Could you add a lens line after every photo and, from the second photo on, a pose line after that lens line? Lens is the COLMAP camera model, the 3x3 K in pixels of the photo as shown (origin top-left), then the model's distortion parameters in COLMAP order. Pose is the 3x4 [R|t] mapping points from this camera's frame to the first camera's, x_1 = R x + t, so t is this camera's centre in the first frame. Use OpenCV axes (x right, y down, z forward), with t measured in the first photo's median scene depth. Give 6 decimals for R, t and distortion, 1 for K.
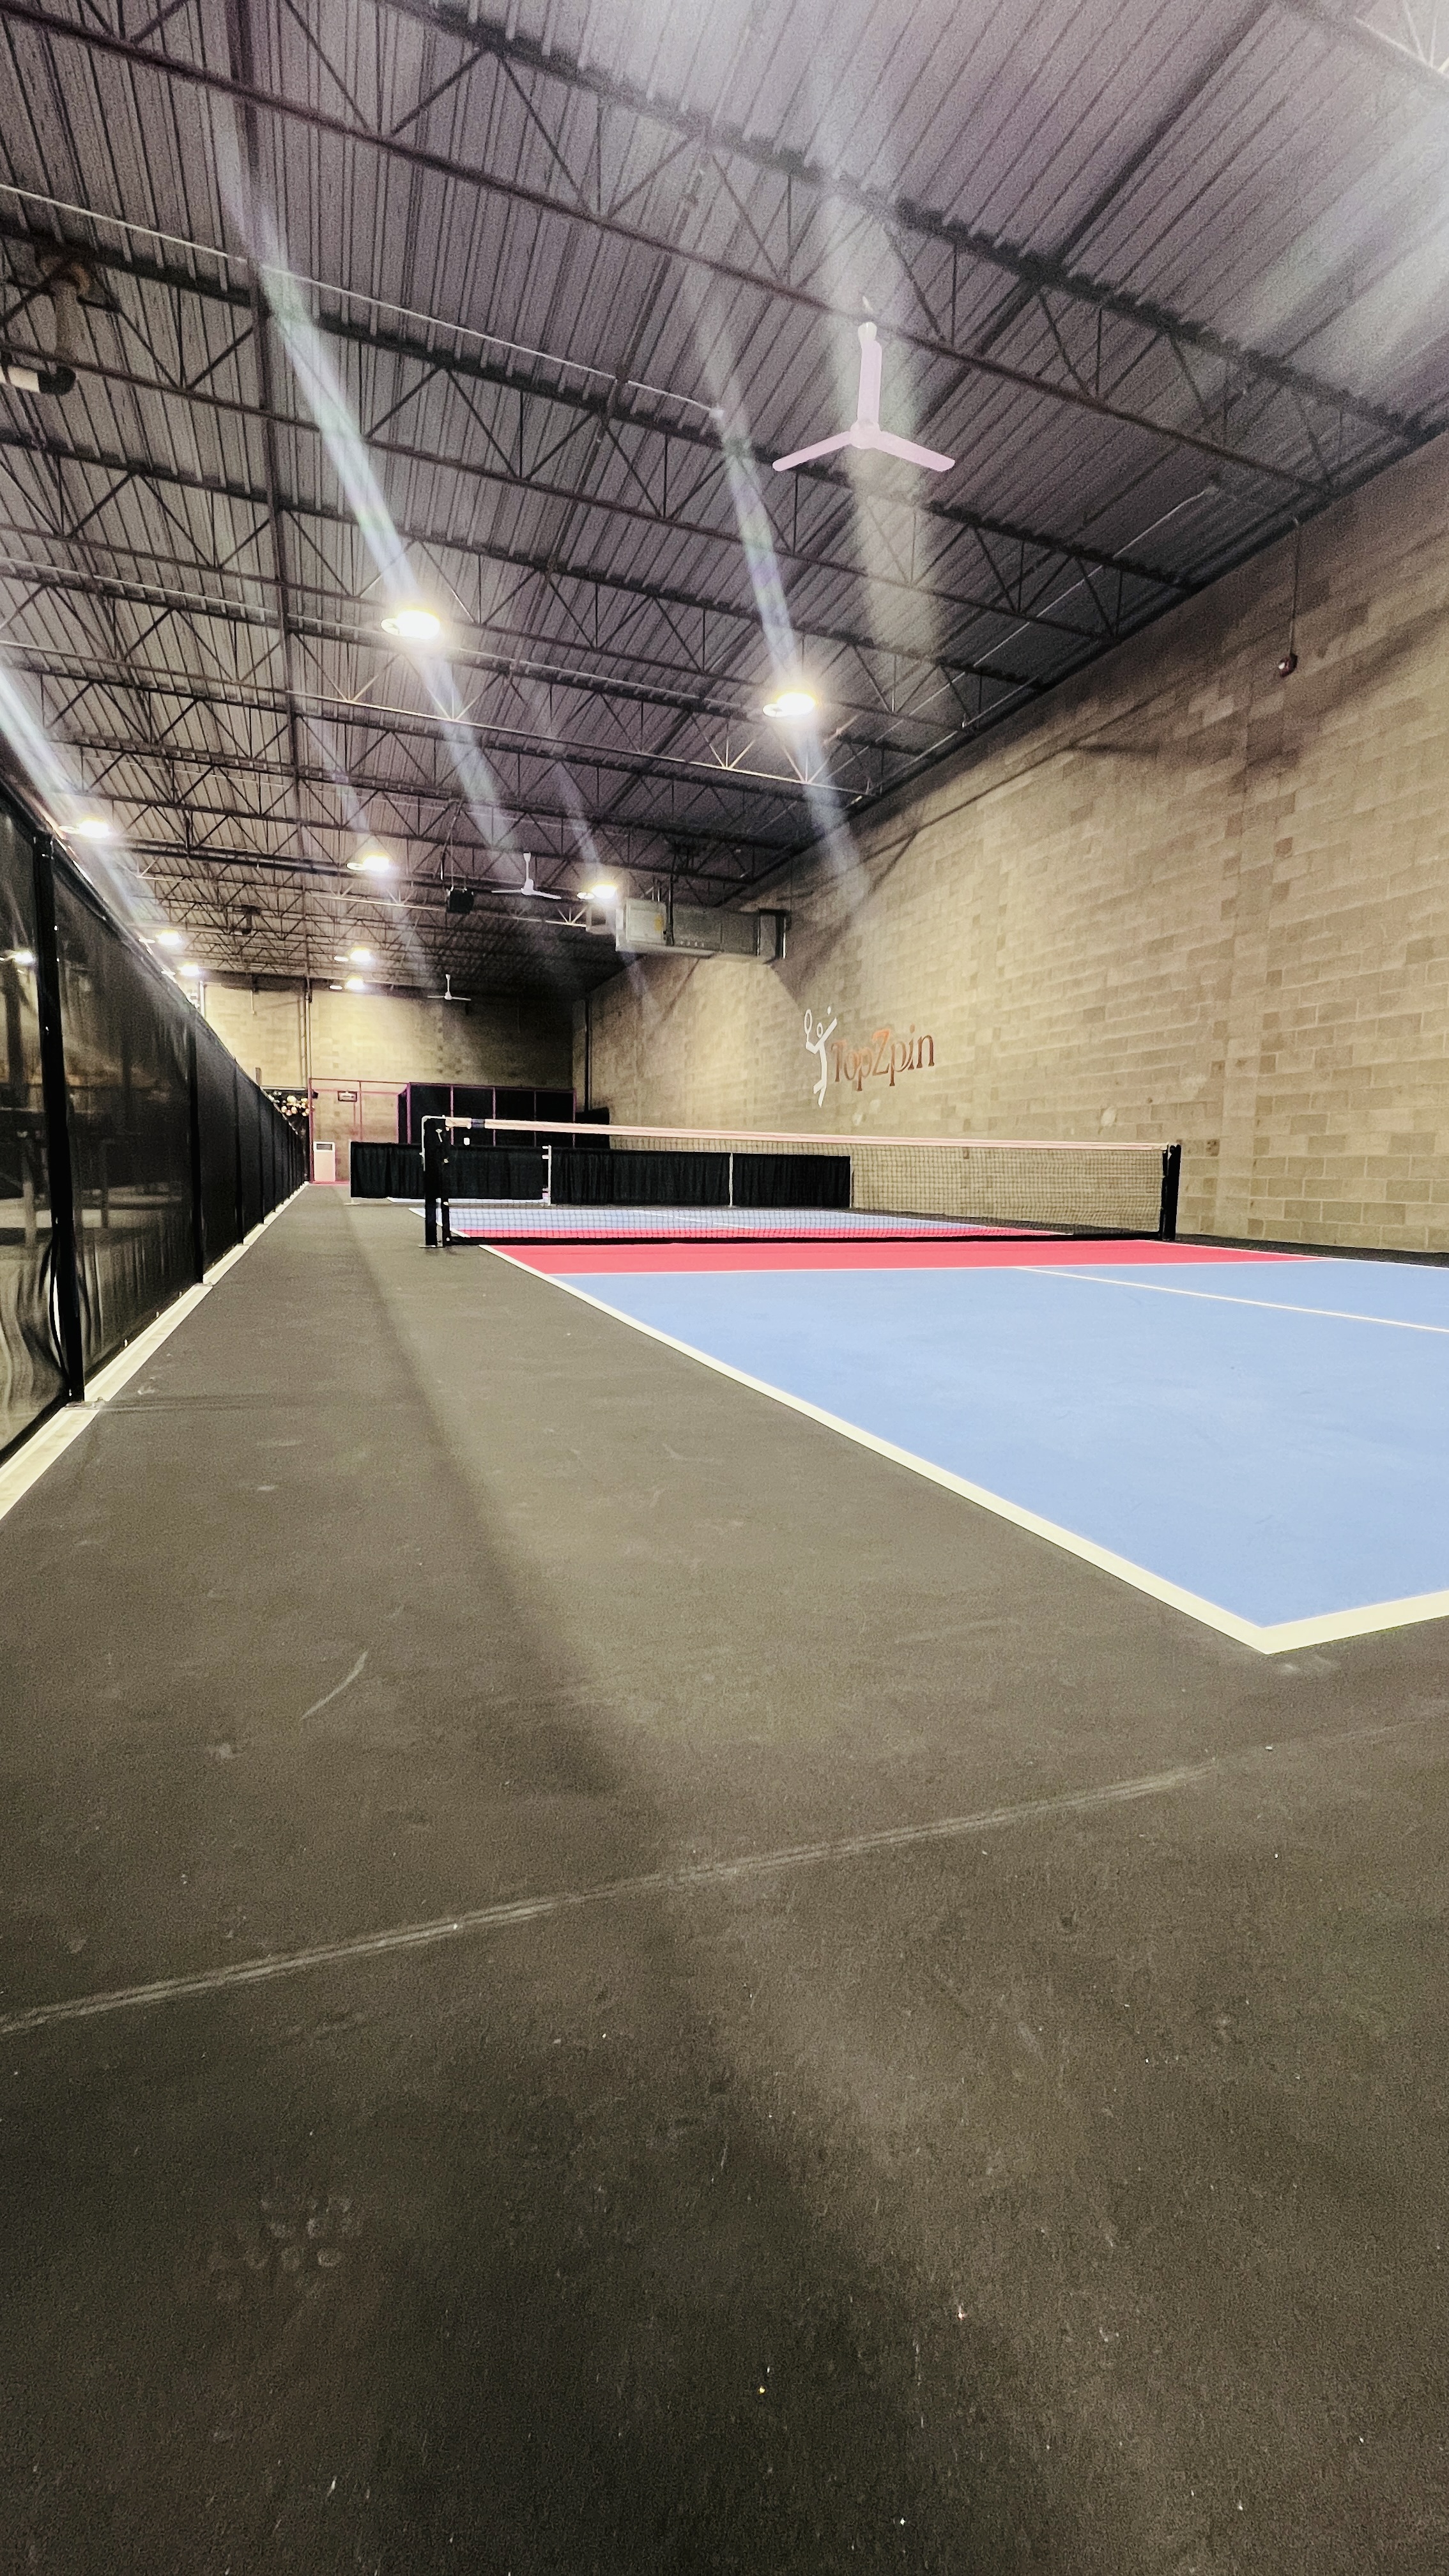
lens RADIAL K [[1018.0, 0, 738.6], [0, 1018.0, 1288.7], [0, 0, 1]] dist [-0.002437, 0.000287]
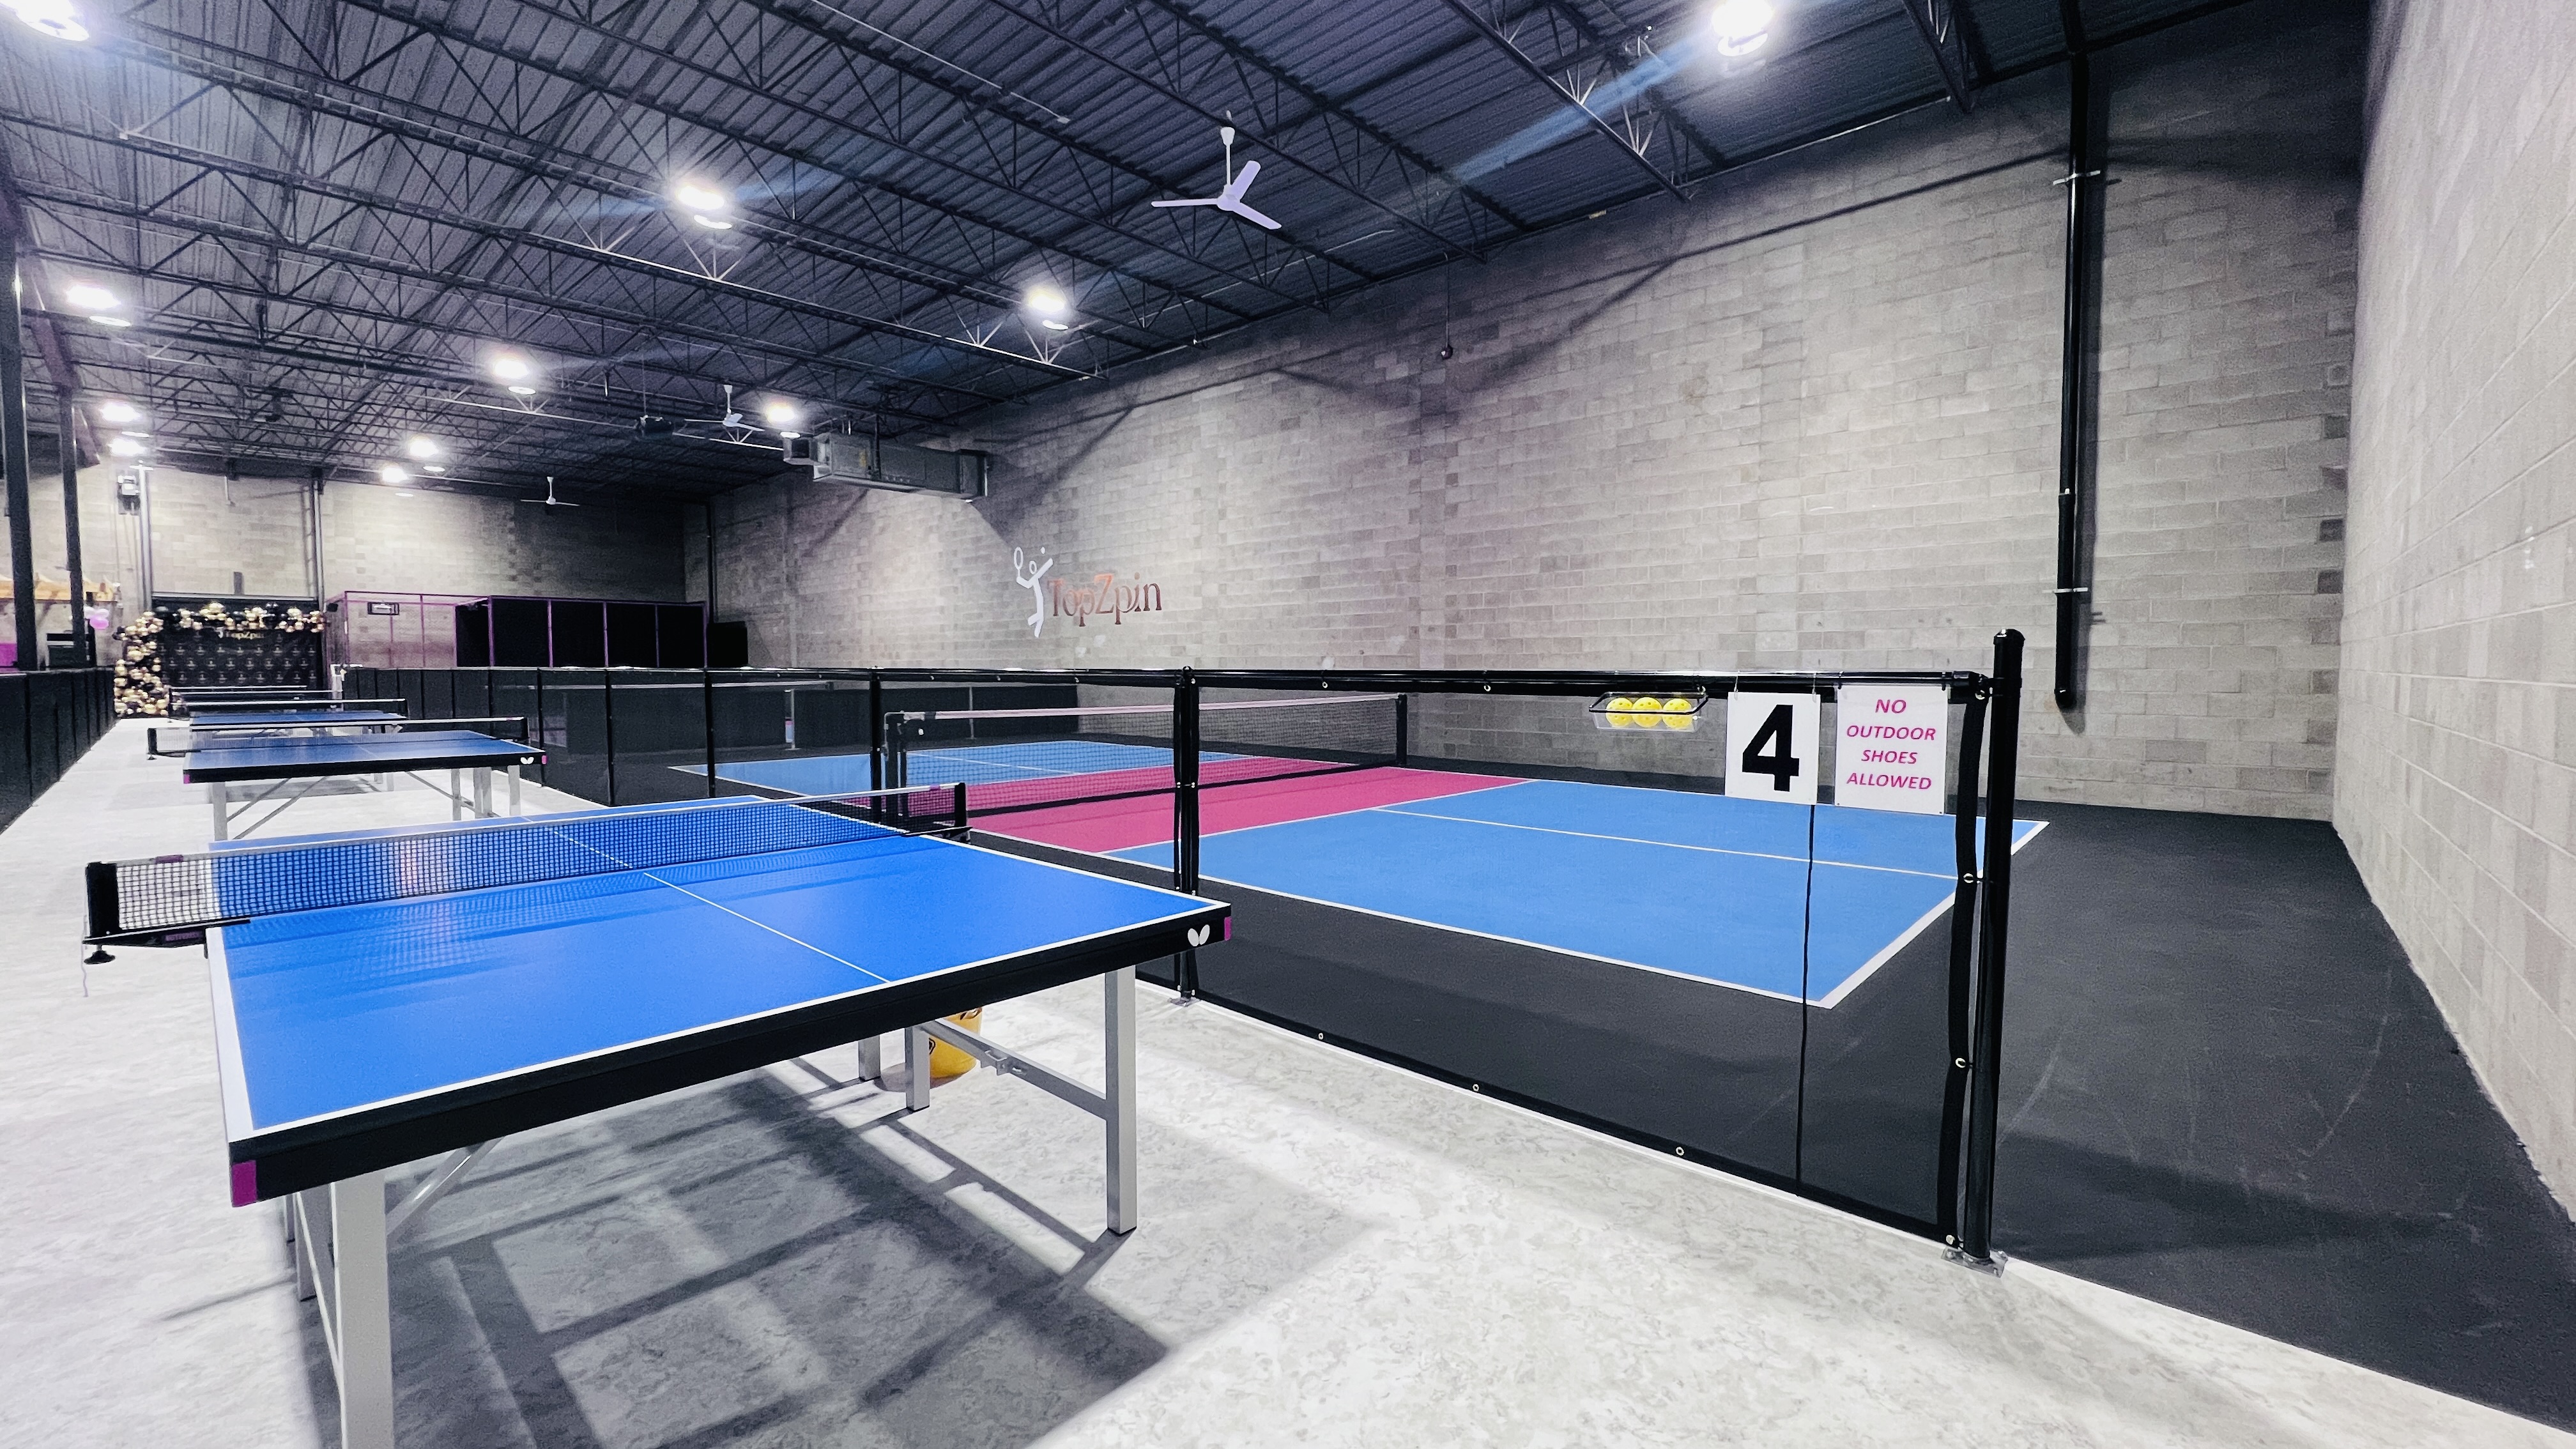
lens RADIAL K [[1018.0, 0, 1281.7], [0, 1018.0, 721.0], [0, 0, 1]] dist [-0.002437, 0.000287]
pose [[0.904147, -0.044198, 0.424930, -0.183674], [0.067004, 0.996995, -0.038868, -0.041033], [-0.421935, 0.063614, 0.904391, -0.093897]]
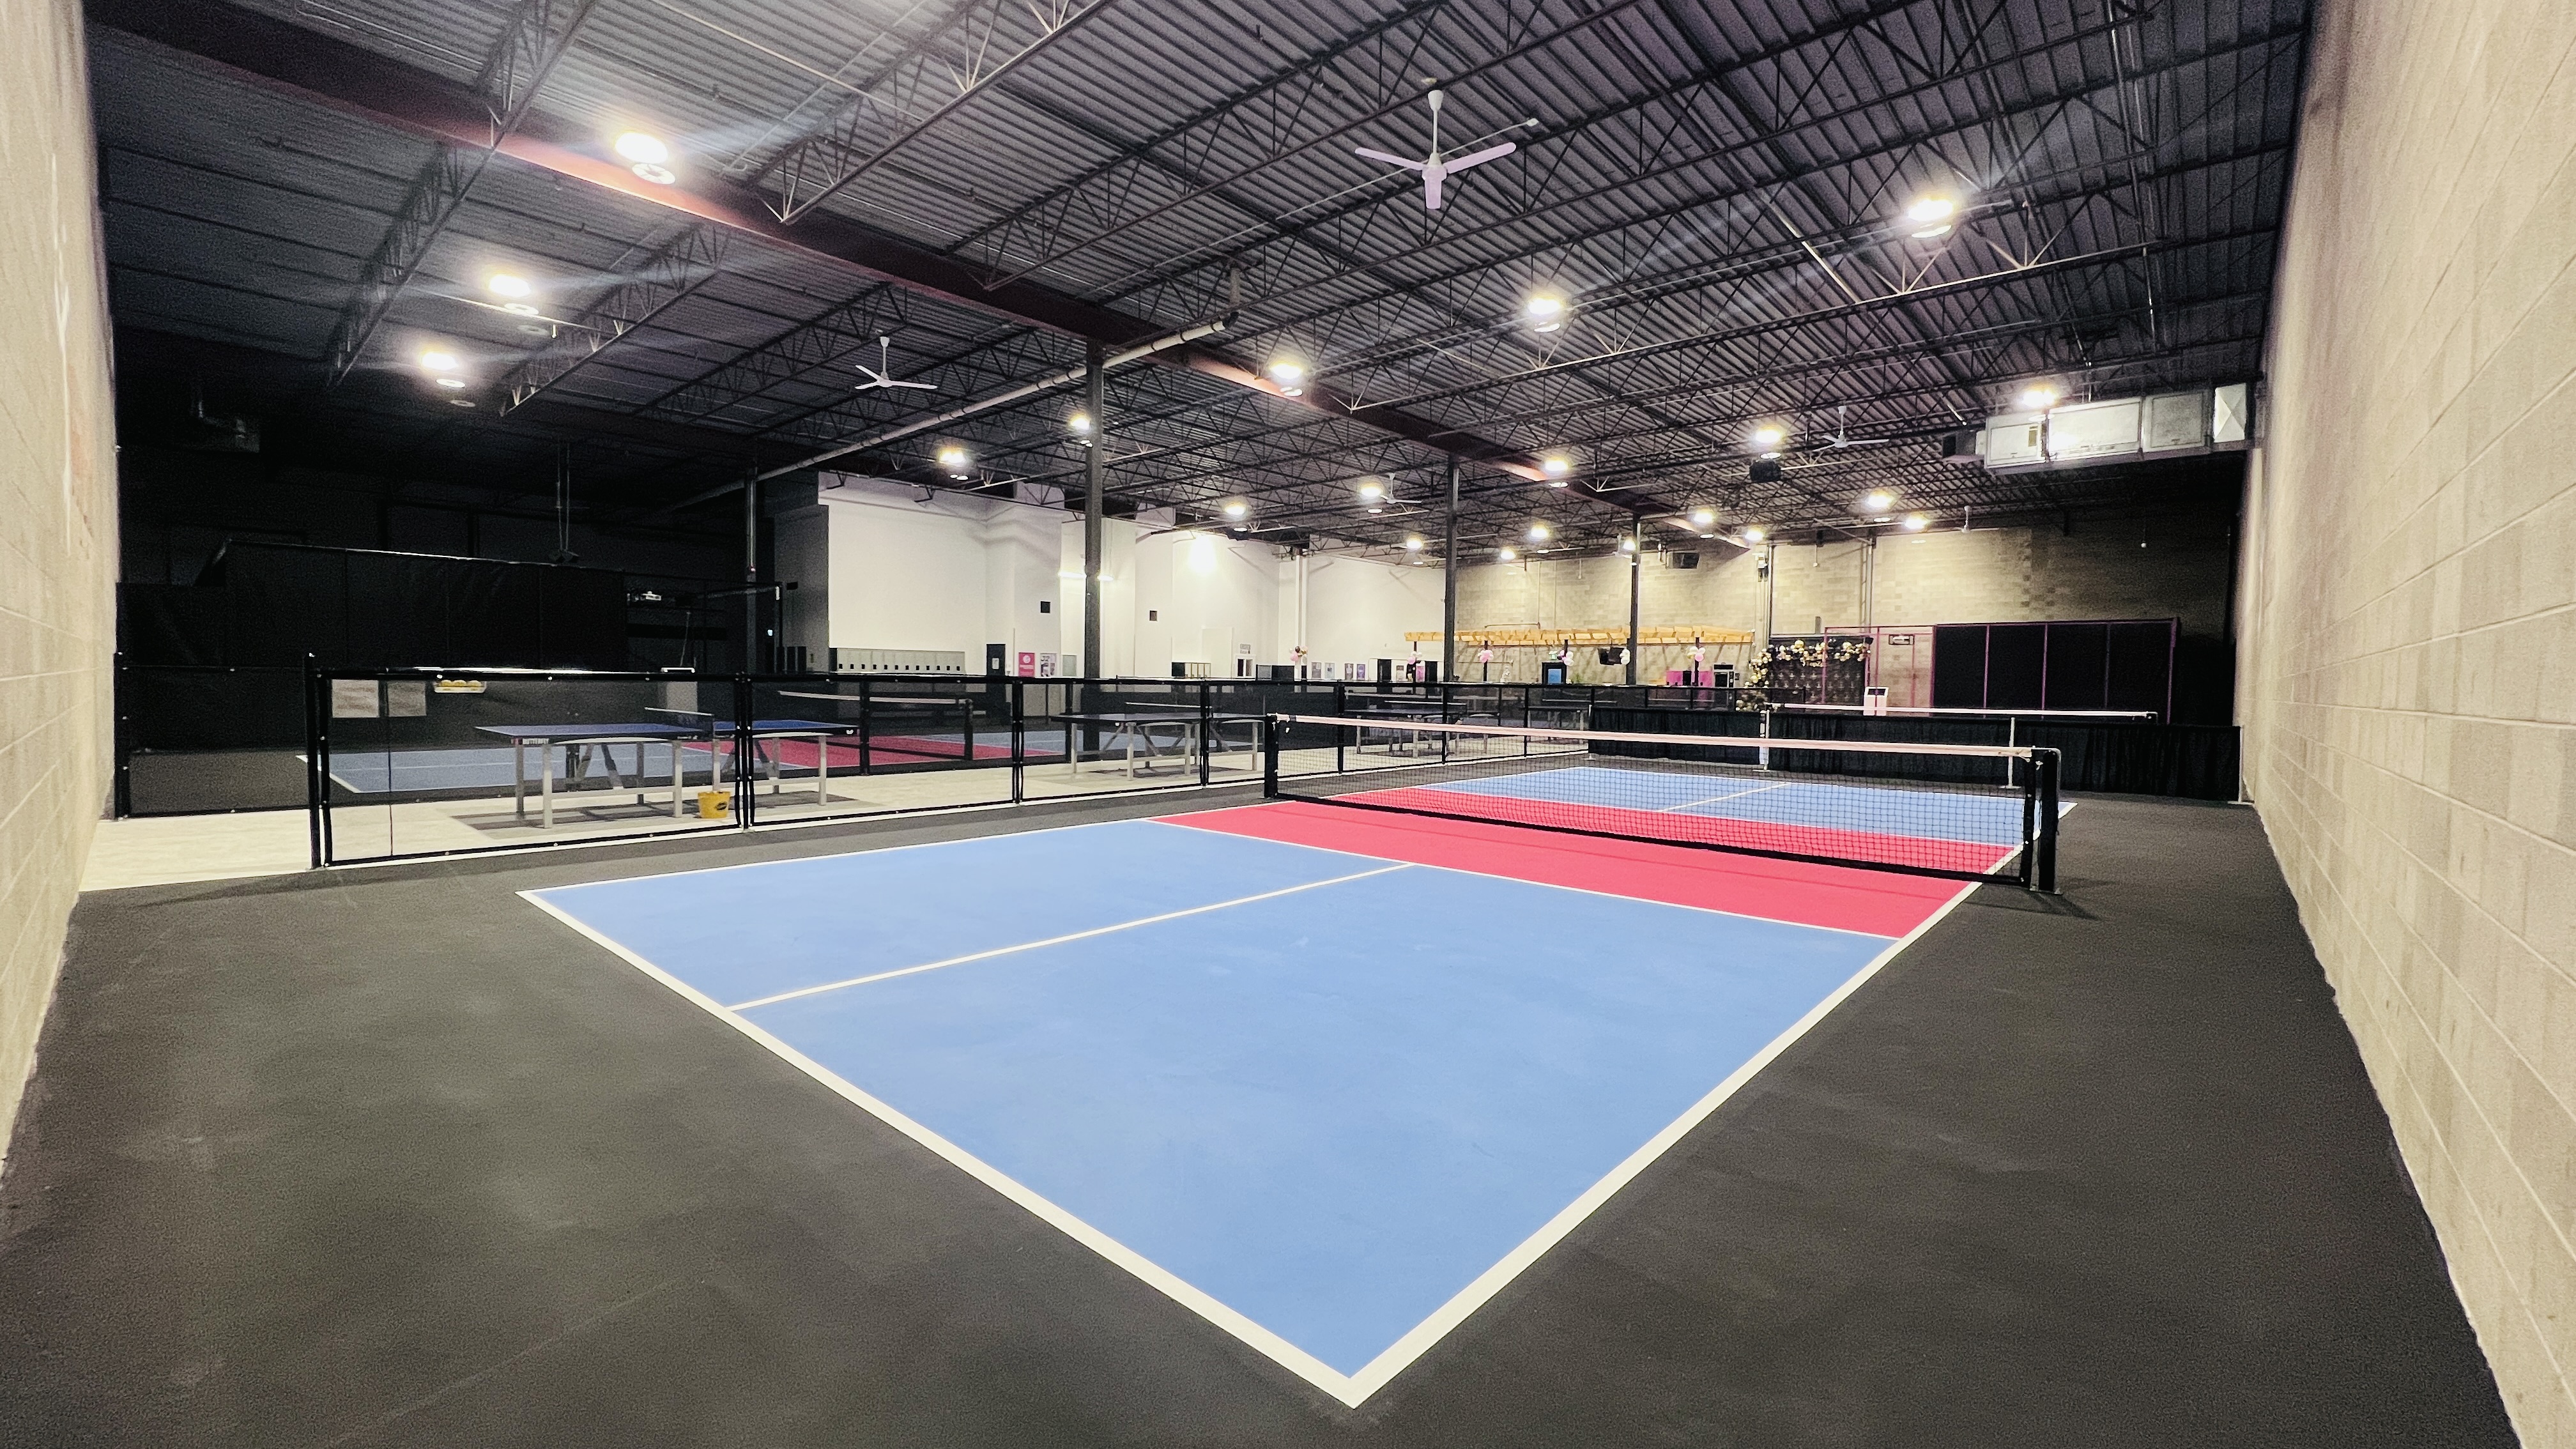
lens RADIAL K [[1018.0, 0, 1290.1], [0, 1018.0, 726.6], [0, 0, 1]] dist [-0.002437, 0.000287]
pose [[0.441127, 0.028021, -0.897007, 0.501002], [-0.107775, 0.993933, -0.021952, -0.056517], [0.890950, 0.106358, 0.441471, 0.170040]]
